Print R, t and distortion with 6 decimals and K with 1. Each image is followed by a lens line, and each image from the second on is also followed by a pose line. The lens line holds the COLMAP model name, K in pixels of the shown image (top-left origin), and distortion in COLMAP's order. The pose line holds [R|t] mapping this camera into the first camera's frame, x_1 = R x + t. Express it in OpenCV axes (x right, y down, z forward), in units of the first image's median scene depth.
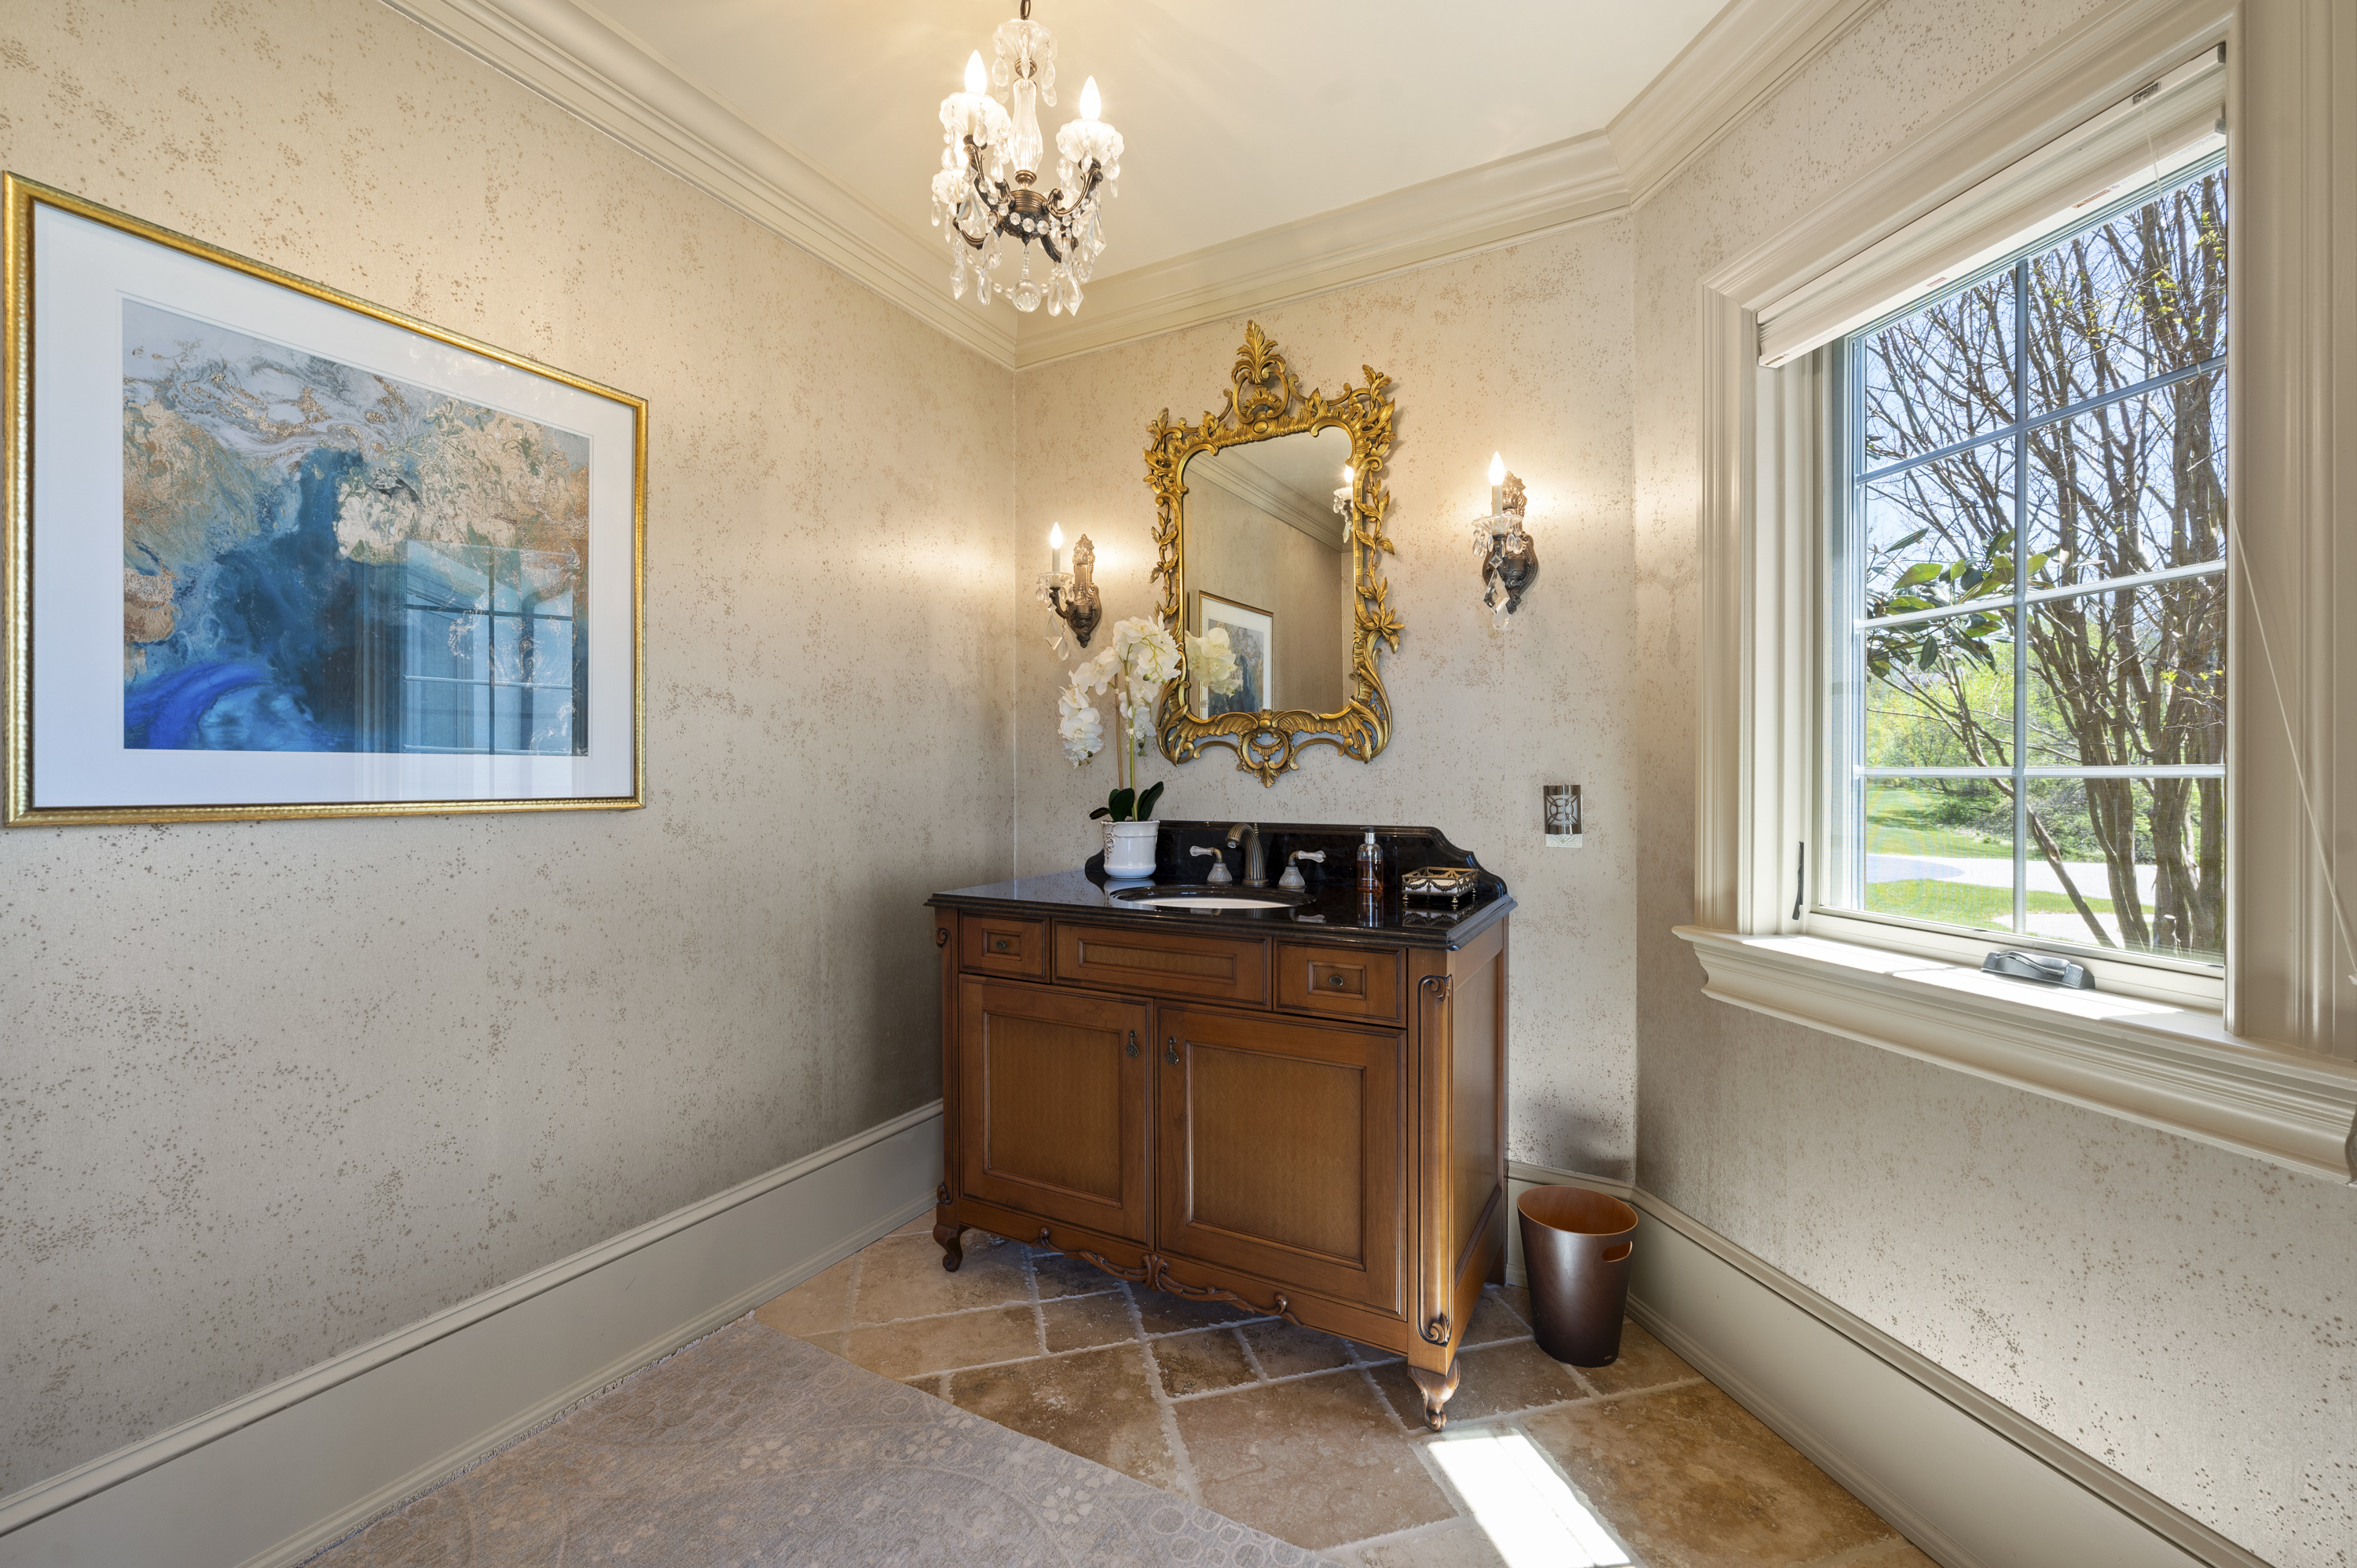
lens RADIAL K [[953.9, 0, 1187.0], [0, 953.9, 772.6], [0, 0, 1]] dist [0.000579, 0.000934]
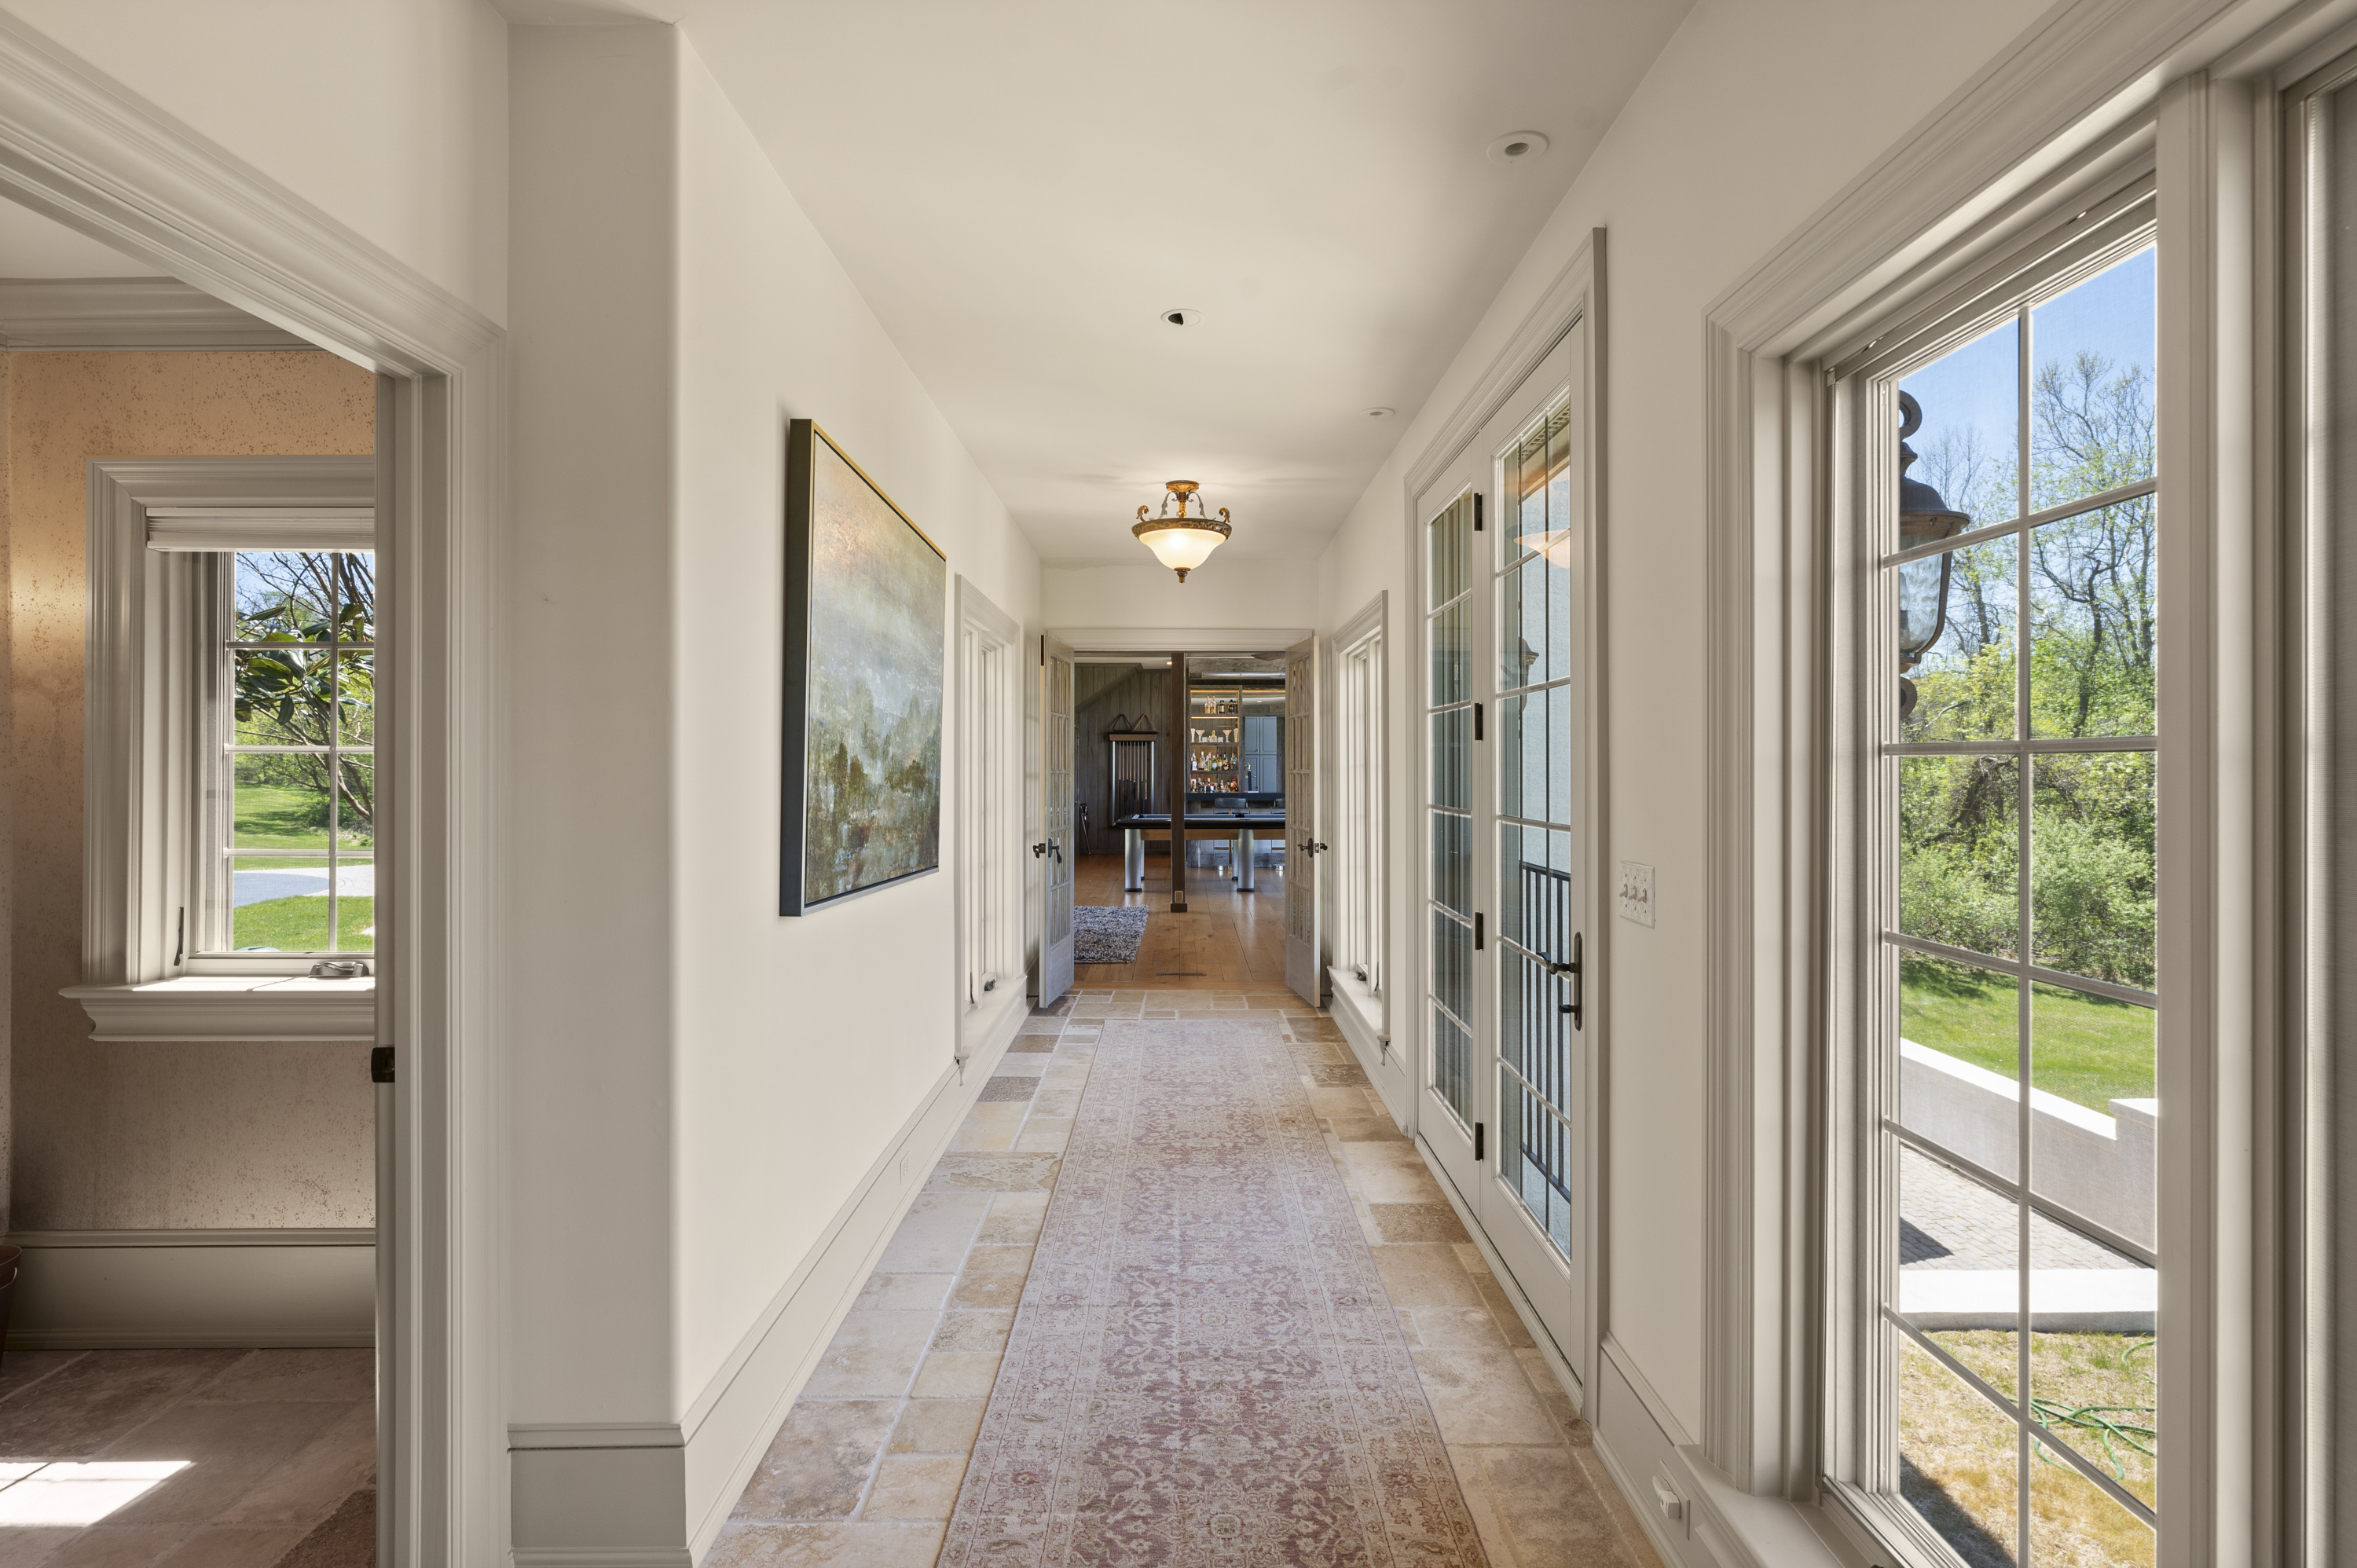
lens RADIAL K [[1095.5, 0, 1181.3], [0, 1095.5, 766.0], [0, 0, 1]] dist [-0.005313, -0.000322]
pose [[0.228951, 0.003463, 0.973432, -0.525061], [-0.001113, 0.999994, -0.003295, -0.121367], [-0.973437, -0.000329, 0.228953, -0.716557]]
